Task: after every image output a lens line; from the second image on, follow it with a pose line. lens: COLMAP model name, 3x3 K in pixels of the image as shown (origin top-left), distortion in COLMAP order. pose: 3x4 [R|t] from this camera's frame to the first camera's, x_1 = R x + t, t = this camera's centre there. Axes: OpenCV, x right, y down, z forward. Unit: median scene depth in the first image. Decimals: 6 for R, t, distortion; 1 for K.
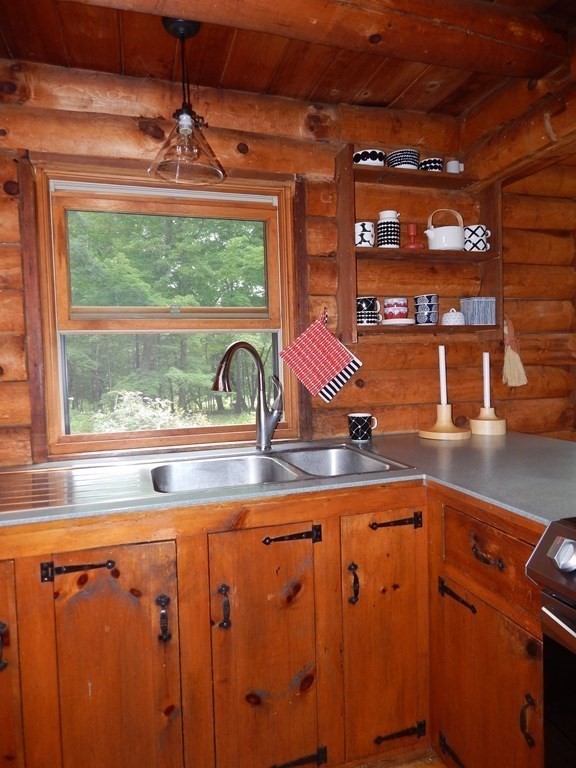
lens RADIAL K [[506.7, 0, 288.0], [0, 506.7, 384.0], [0, 0, 1]] dist [0.003167, -0.006435]
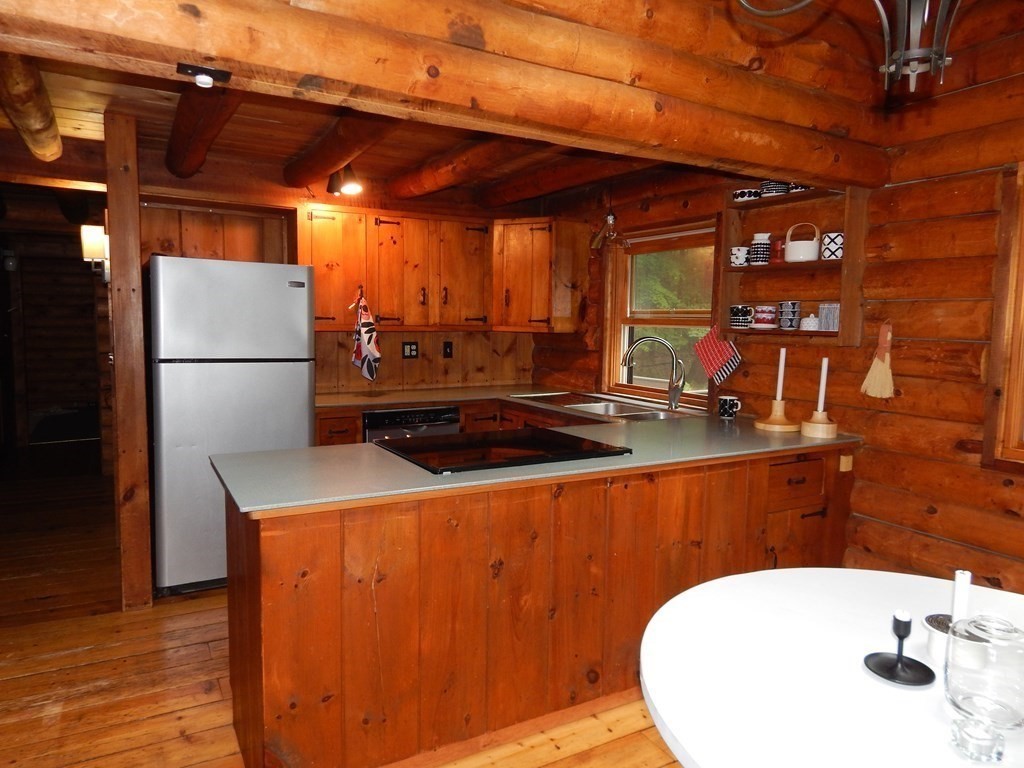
lens RADIAL K [[680.8, 0, 512.0], [0, 680.8, 384.0], [0, 0, 1]] dist [-0.004881, -0.004351]
pose [[0.222861, 0.121862, -0.967204, 1.742316], [-0.064896, 0.991810, 0.110009, -0.131468], [0.972688, 0.038251, 0.228944, 0.078612]]
